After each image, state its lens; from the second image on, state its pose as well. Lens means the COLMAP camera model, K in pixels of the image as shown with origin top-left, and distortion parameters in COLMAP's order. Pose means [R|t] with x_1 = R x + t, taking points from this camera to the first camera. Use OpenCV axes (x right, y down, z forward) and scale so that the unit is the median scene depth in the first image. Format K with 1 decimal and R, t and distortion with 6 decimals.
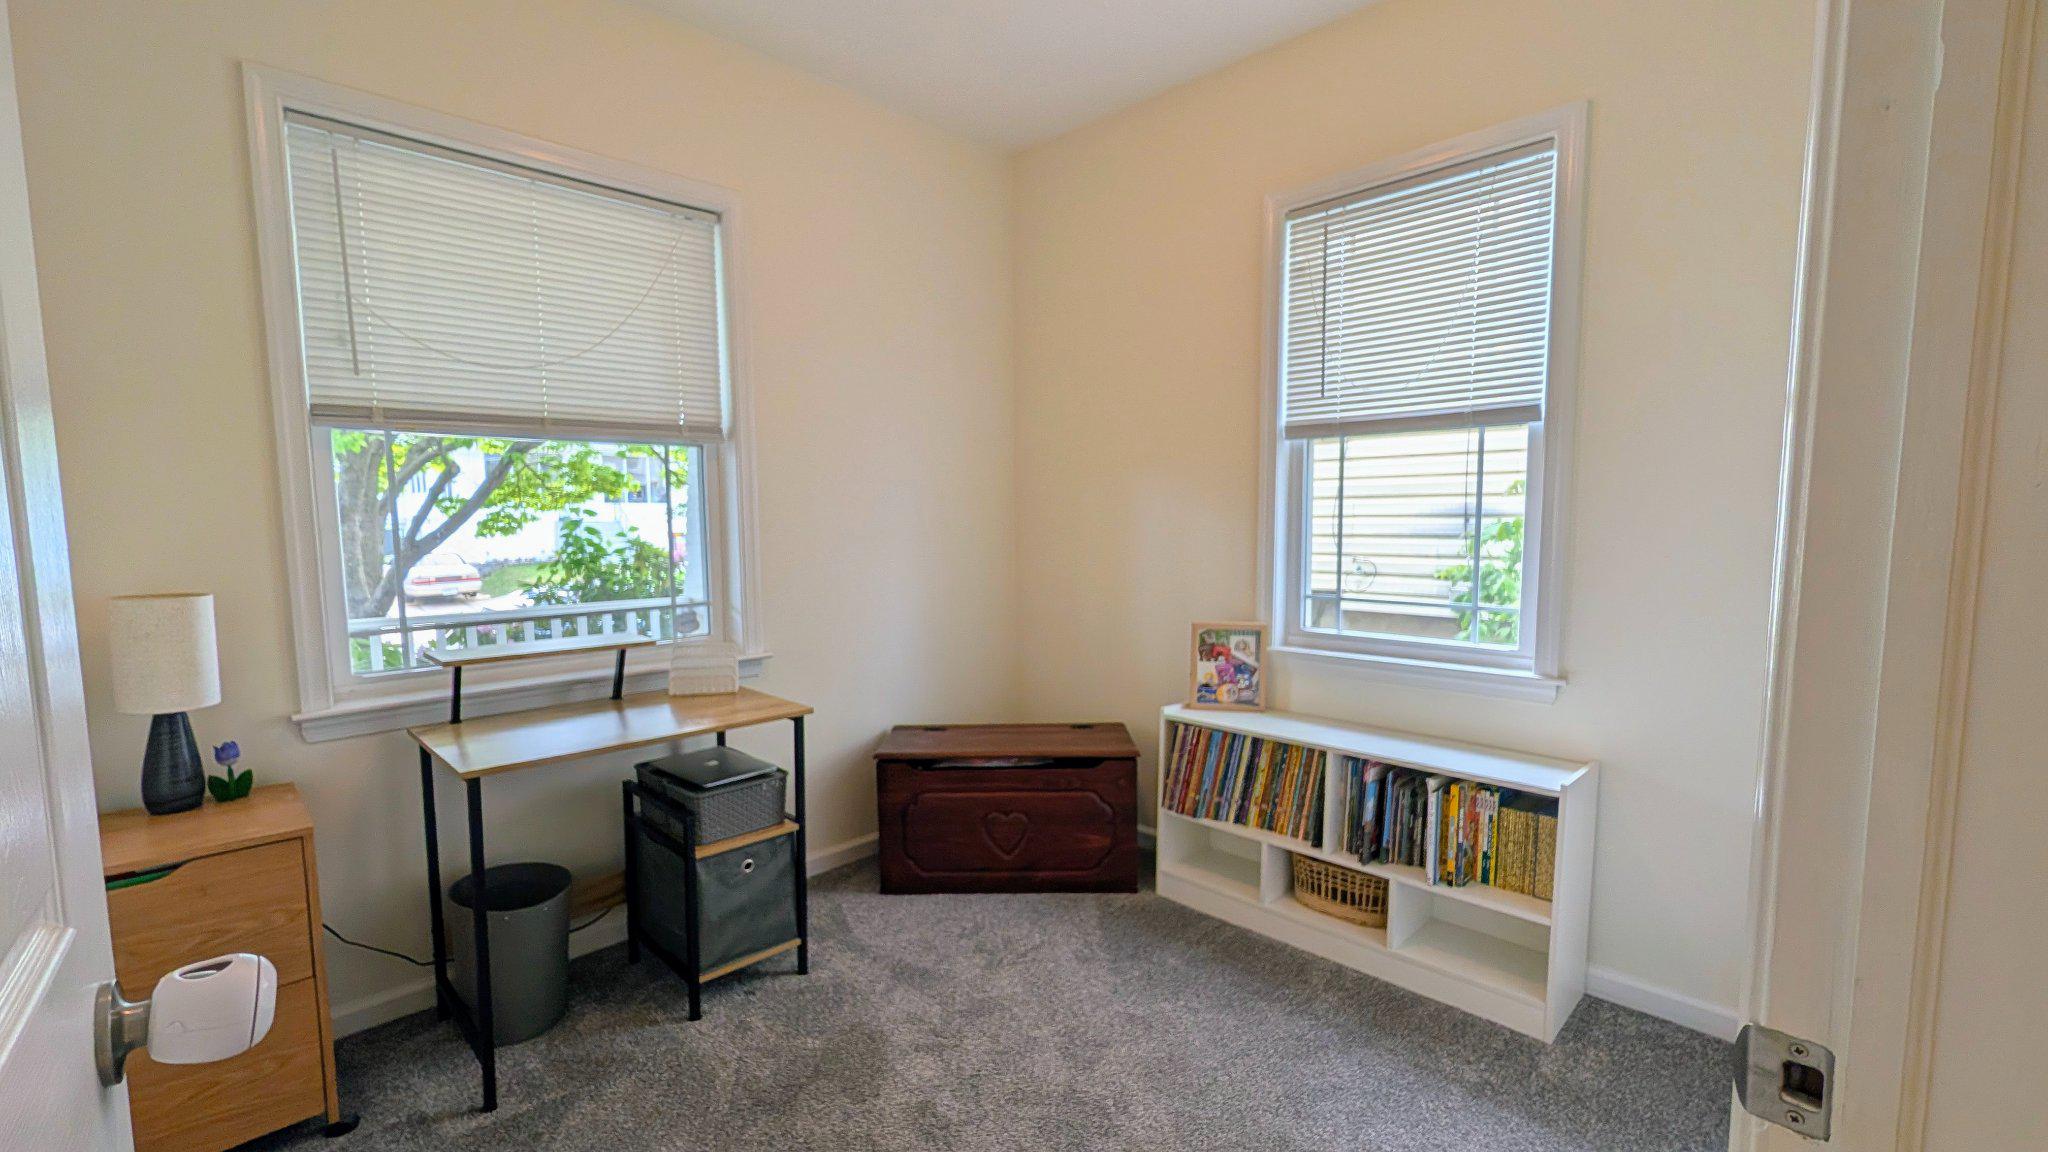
lens RADIAL K [[850.7, 0, 1020.0], [0, 850.7, 577.2], [0, 0, 1]] dist [-0.001573, -0.000090]
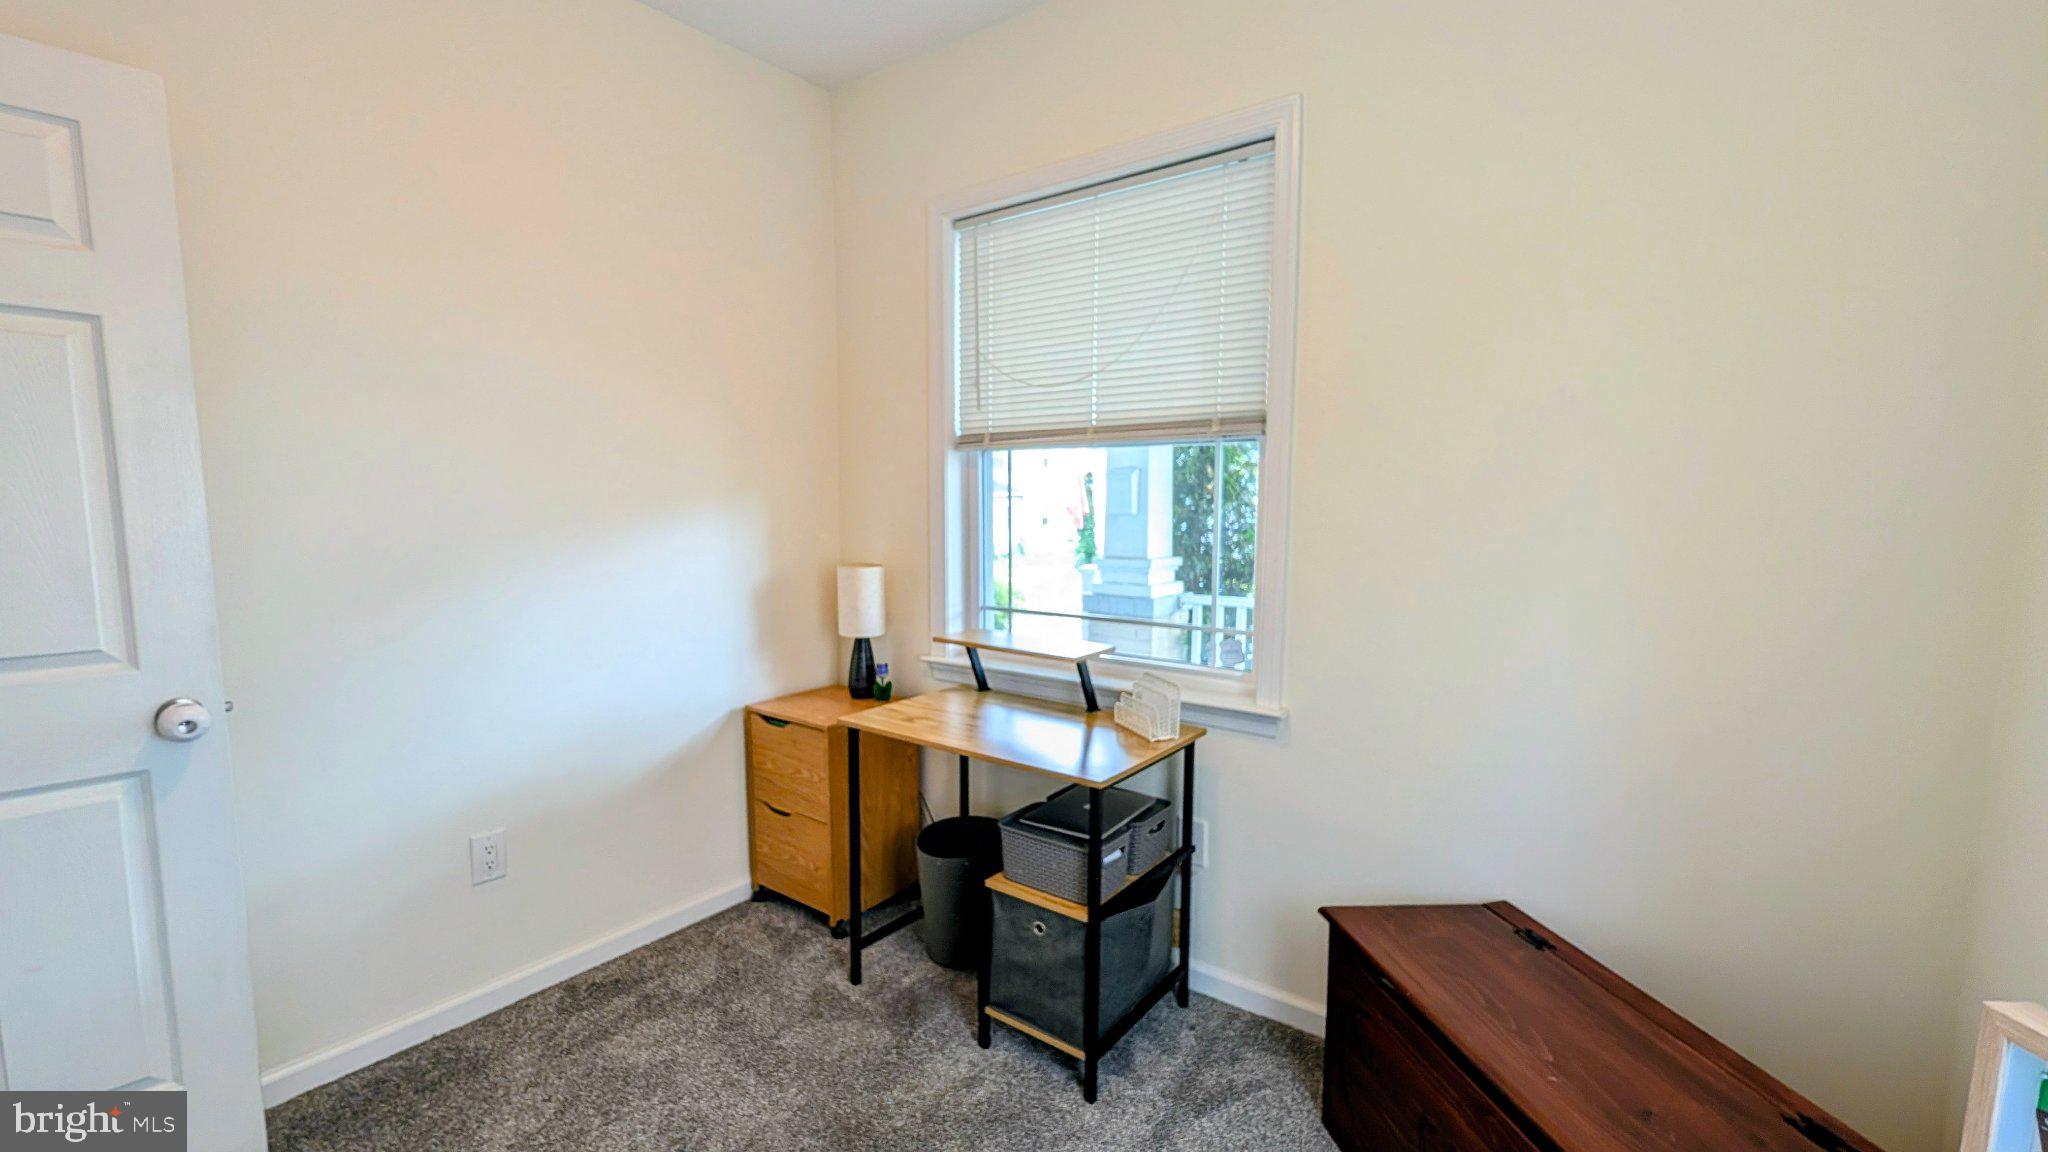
lens RADIAL K [[851.2, 0, 1019.1], [0, 851.2, 594.5], [0, 0, 1]] dist [-0.000102, 0.000018]
pose [[0.140042, 0.117125, -0.983194, 0.524078], [-0.084240, 0.990788, 0.106031, -0.098441], [0.986556, 0.067975, 0.148619, 0.861821]]
